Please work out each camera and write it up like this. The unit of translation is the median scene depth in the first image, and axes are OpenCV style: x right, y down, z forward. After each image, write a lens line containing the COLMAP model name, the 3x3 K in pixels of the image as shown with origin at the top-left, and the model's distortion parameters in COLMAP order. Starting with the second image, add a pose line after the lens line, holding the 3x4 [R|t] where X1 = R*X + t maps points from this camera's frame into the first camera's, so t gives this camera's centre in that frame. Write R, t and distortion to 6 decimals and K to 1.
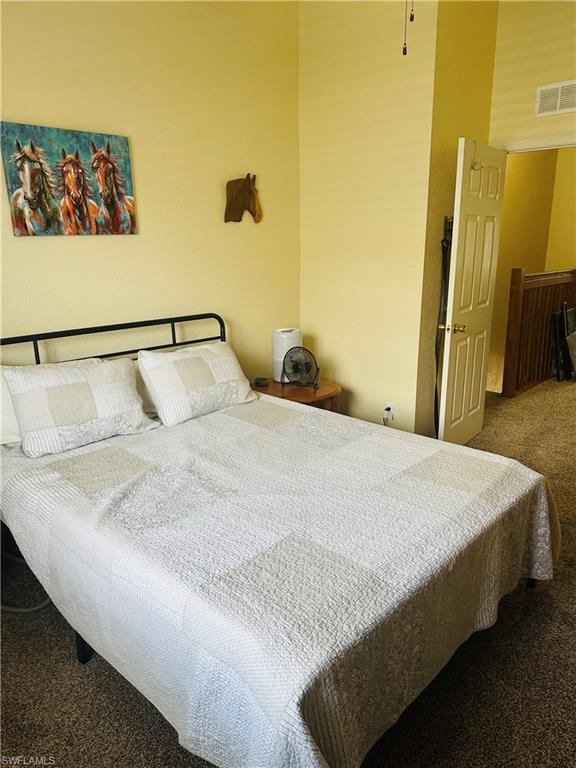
lens RADIAL K [[534.0, 0, 290.4], [0, 534.0, 382.4], [0, 0, 1]] dist [0.008001, -0.021784]
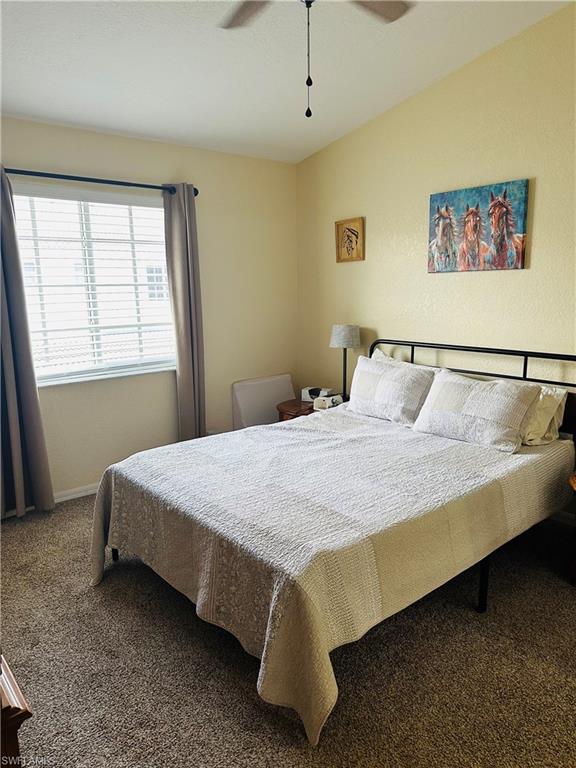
lens RADIAL K [[534.0, 0, 290.1], [0, 534.0, 386.4], [0, 0, 1]] dist [0.008001, -0.021784]
pose [[-0.087668, 0.207772, -0.974241, 0.906467], [-0.236019, 0.945827, 0.222951, -0.203222], [0.967786, 0.249484, -0.033880, 0.716251]]
